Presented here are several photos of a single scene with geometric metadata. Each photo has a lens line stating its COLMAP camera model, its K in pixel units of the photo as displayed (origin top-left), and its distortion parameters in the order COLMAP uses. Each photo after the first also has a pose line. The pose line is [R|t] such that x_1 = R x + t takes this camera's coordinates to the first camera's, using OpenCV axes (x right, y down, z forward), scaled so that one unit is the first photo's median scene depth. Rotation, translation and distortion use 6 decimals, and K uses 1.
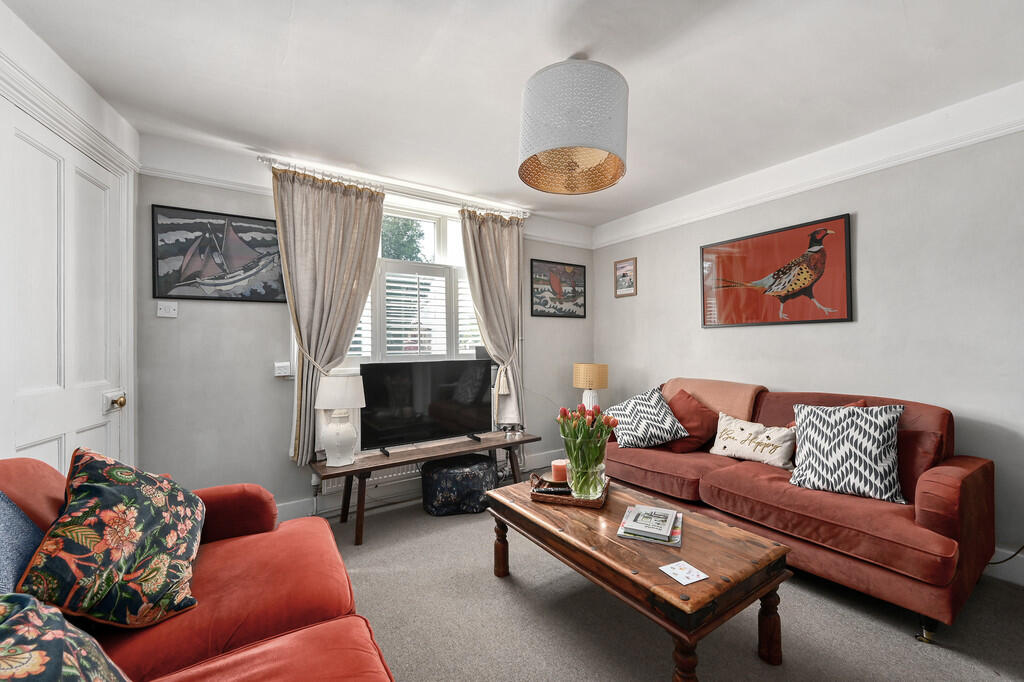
lens RADIAL K [[417.0, 0, 515.6], [0, 417.0, 343.3], [0, 0, 1]] dist [0.004328, 0.000289]
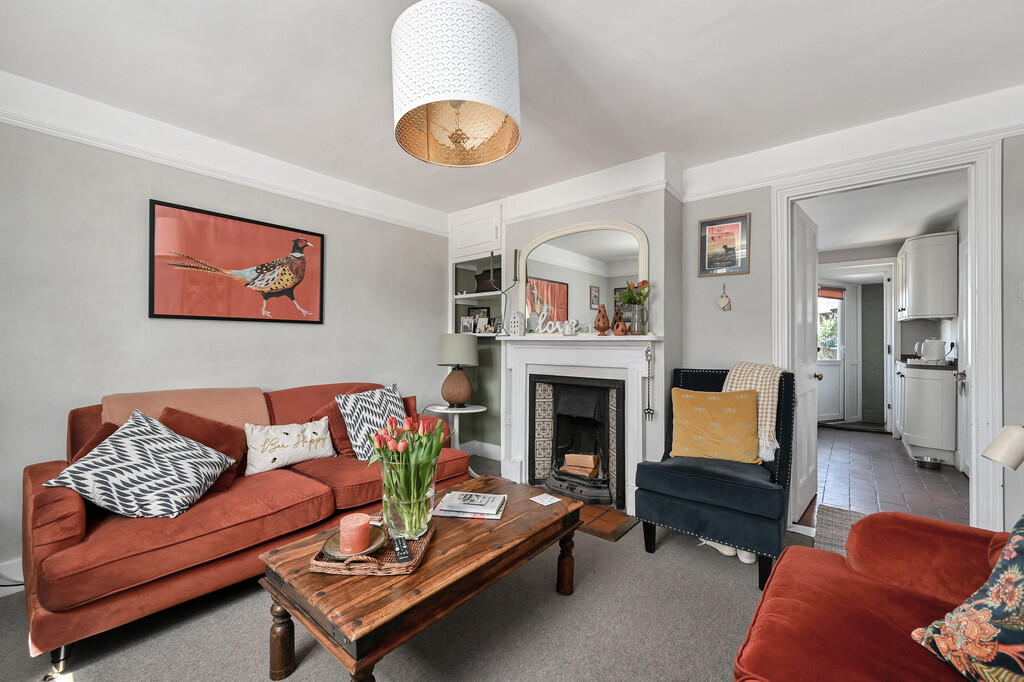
lens RADIAL K [[417.0, 0, 513.4], [0, 417.0, 339.5], [0, 0, 1]] dist [0.004328, 0.000289]
pose [[-0.288500, 0.023275, 0.957197, -0.464835], [0.003097, 0.999722, -0.023376, 0.020013], [-0.957475, -0.003780, -0.288492, 0.755047]]
